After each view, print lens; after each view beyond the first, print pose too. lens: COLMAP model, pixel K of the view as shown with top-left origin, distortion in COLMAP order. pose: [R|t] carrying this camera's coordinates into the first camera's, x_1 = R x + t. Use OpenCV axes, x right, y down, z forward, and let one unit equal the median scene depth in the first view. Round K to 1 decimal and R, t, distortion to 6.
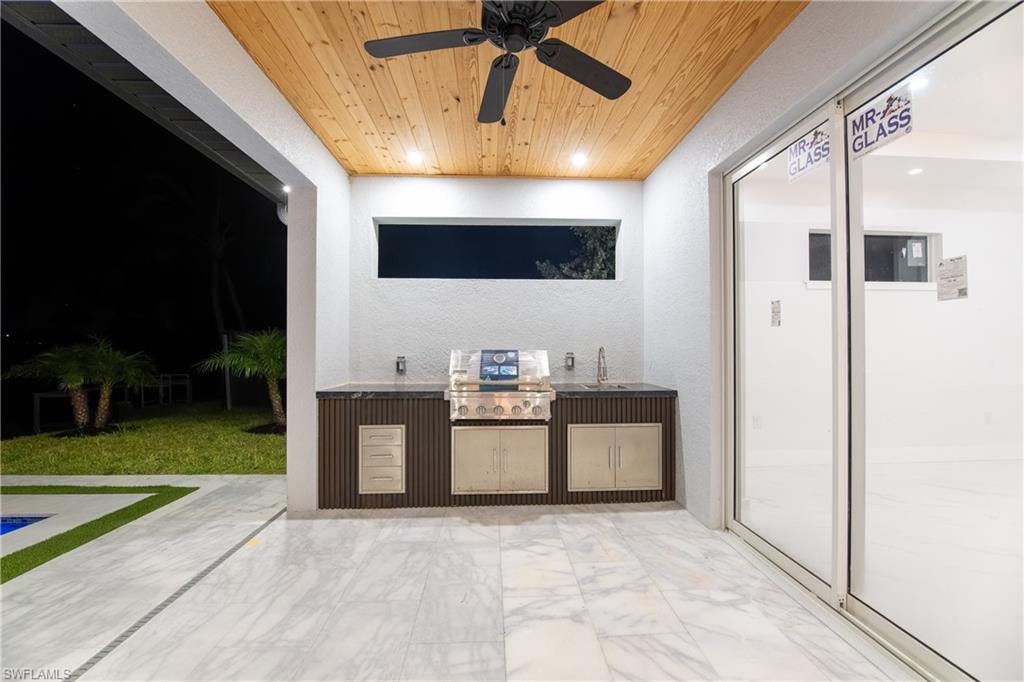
lens RADIAL K [[425.9, 0, 512.0], [0, 425.9, 341.0], [0, 0, 1]] dist [-0.019152, -0.000457]
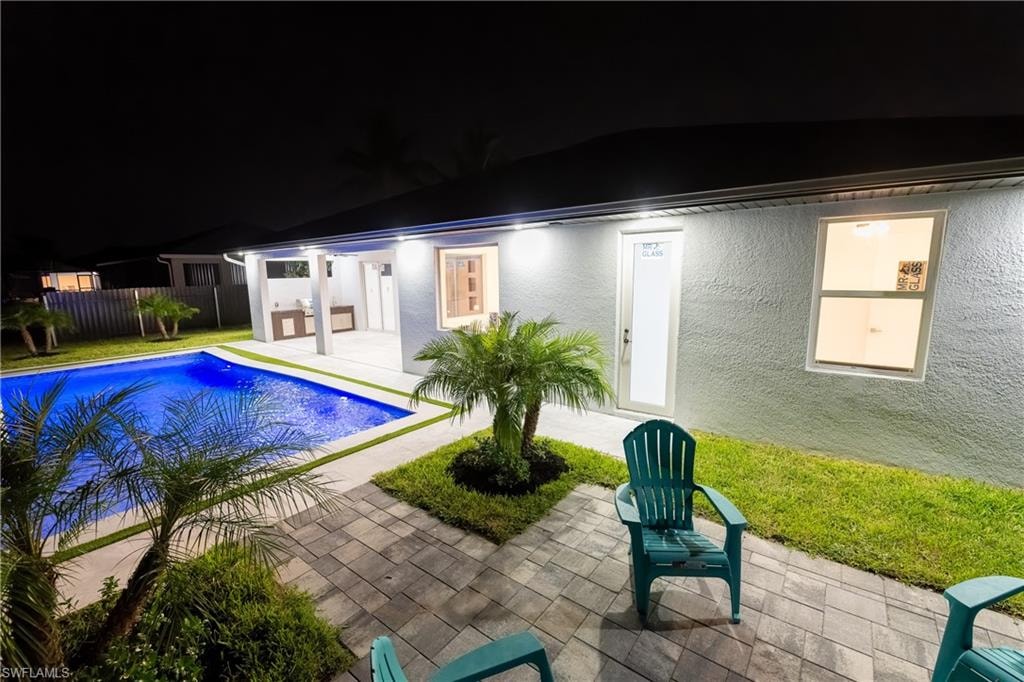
lens RADIAL K [[425.9, 0, 512.0], [0, 425.9, 341.0], [0, 0, 1]] dist [-0.019152, -0.000457]
pose [[0.633989, -0.129081, 0.762493, -2.025270], [0.001234, 0.986139, 0.165915, -0.256456], [-0.773341, -0.104248, 0.625361, -3.154572]]
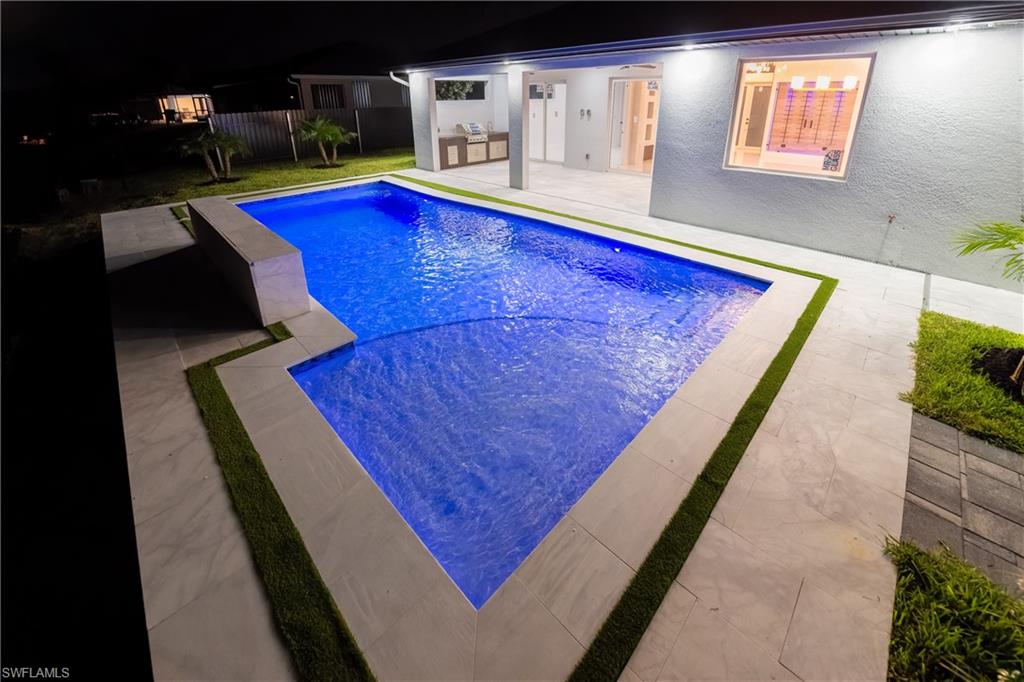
lens RADIAL K [[420.0, 0, 508.3], [0, 420.0, 238.0], [0, 0, 1]] dist [-0.020753, -0.000306]
pose [[0.737738, -0.218406, 0.638782, -2.431206], [-0.002412, 0.945362, 0.326015, -0.236006], [-0.675083, -0.242054, 0.696902, -2.052752]]
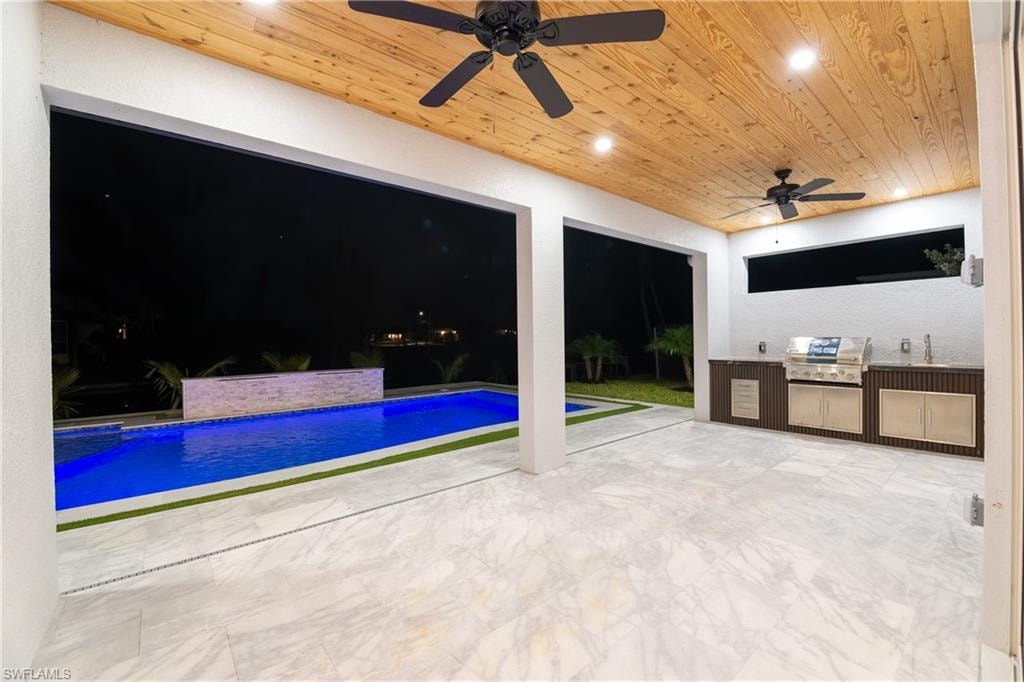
lens RADIAL K [[410.5, 0, 512.0], [0, 410.5, 341.0], [0, 0, 1]] dist [-0.036058, -0.000019]
pose [[0.610827, -0.001578, -0.791763, 0.437768], [0.023608, 0.999590, 0.016220, -0.016385], [0.791412, -0.028600, 0.610613, -0.798381]]
